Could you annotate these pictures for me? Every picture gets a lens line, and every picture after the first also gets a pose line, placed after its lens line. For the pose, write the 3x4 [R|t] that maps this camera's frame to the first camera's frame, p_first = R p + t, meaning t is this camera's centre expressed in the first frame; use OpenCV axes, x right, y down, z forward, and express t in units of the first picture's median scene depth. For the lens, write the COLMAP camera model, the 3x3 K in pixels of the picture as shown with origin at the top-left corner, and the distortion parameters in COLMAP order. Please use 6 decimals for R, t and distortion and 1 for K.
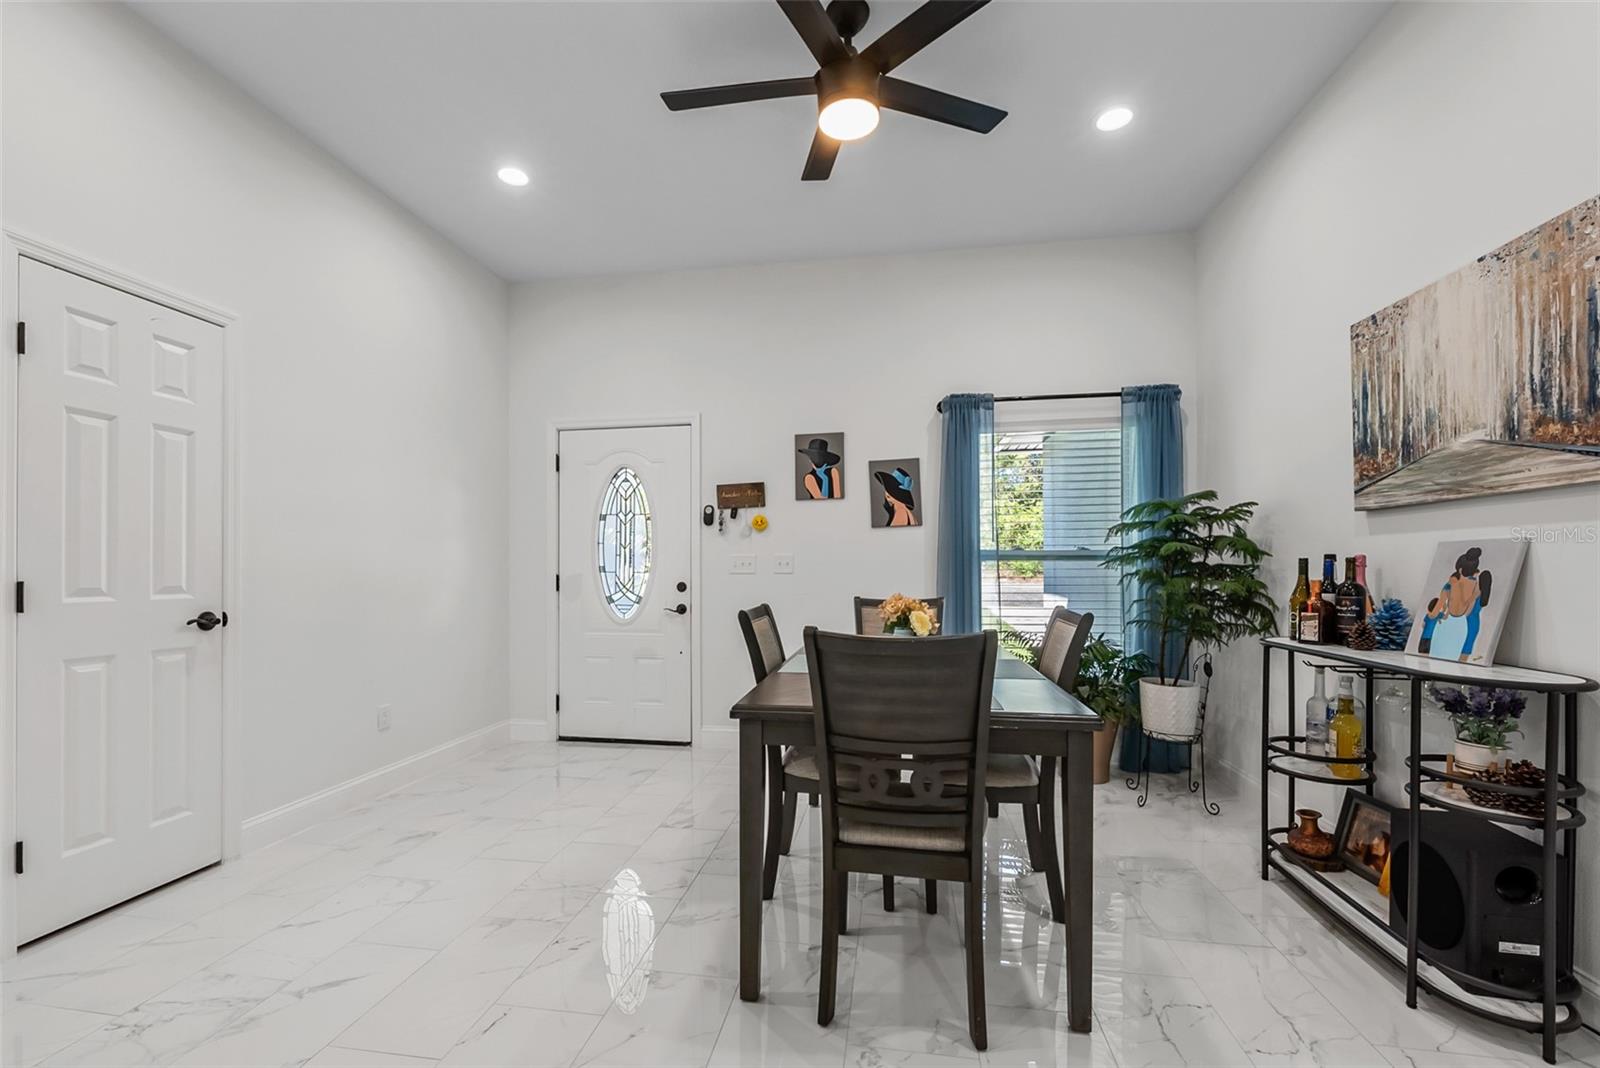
lens RADIAL K [[638.5, 0, 757.4], [0, 638.5, 571.5], [0, 0, 1]] dist [0.000034, 0.000176]
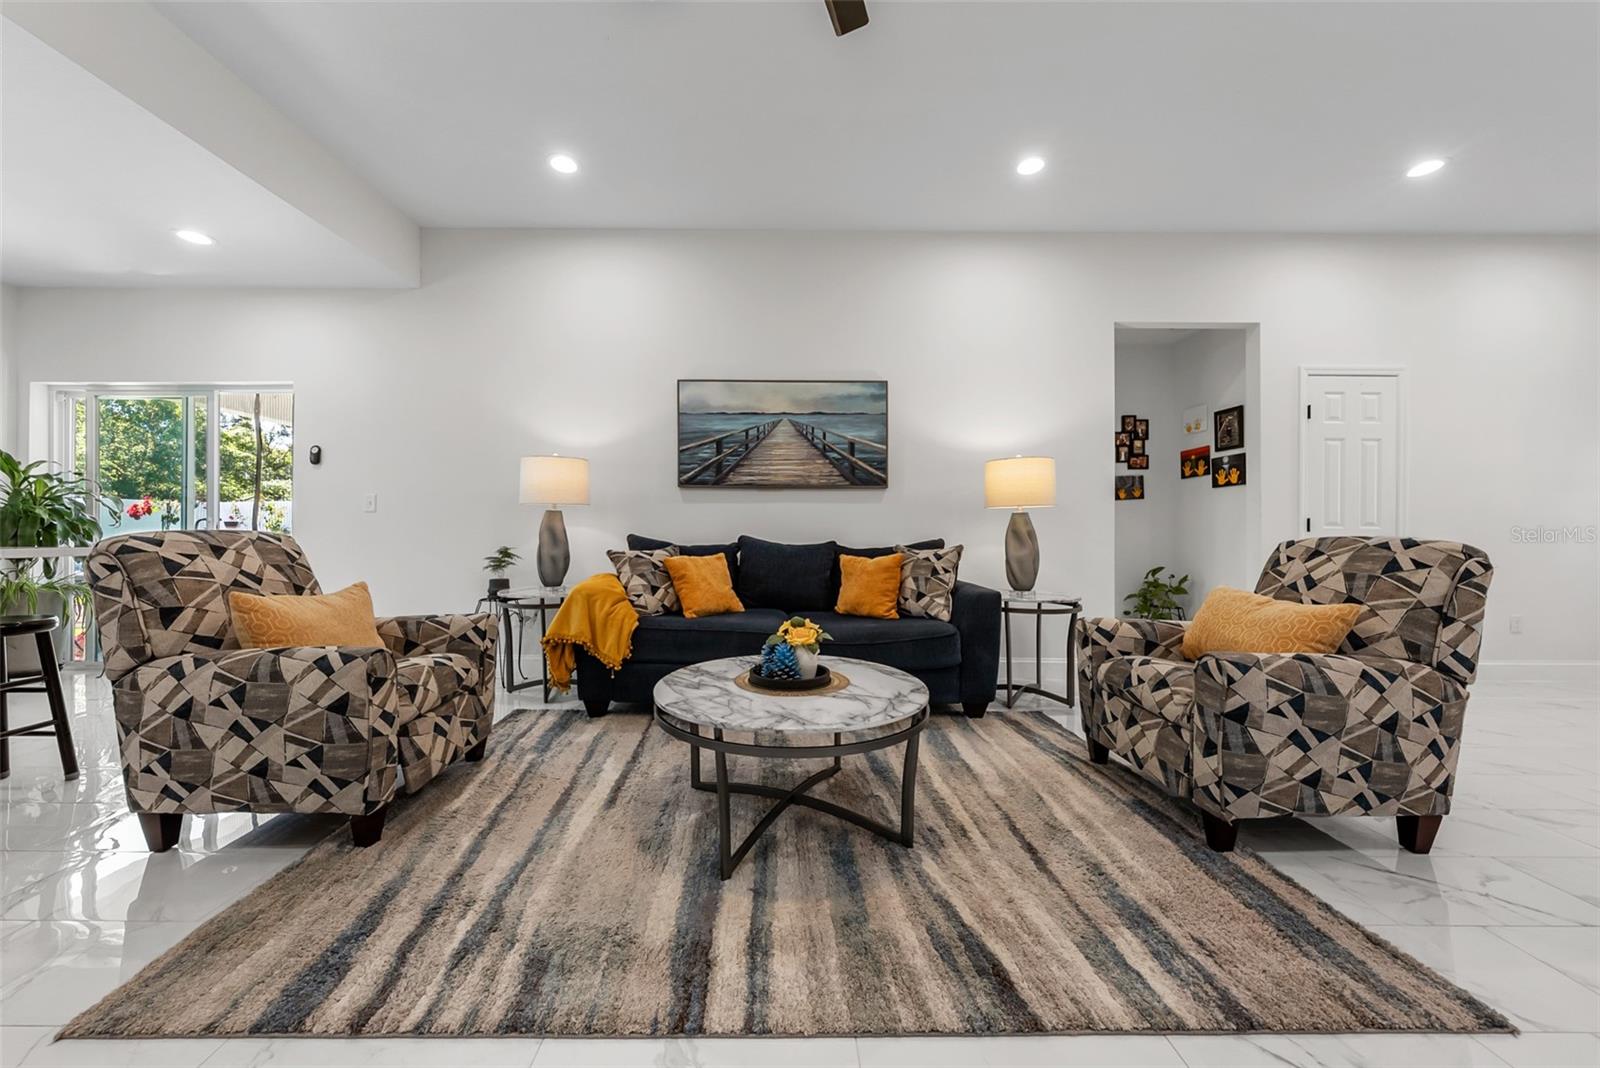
lens RADIAL K [[579.4, 0, 781.6], [0, 579.4, 530.7], [0, 0, 1]] dist [-0.005308, -0.000111]
pose [[0.190550, 0.002170, -0.981675, 0.319023], [-0.010955, 0.999940, 0.000084, 0.048833], [0.981616, 0.010738, 0.190562, -0.775050]]
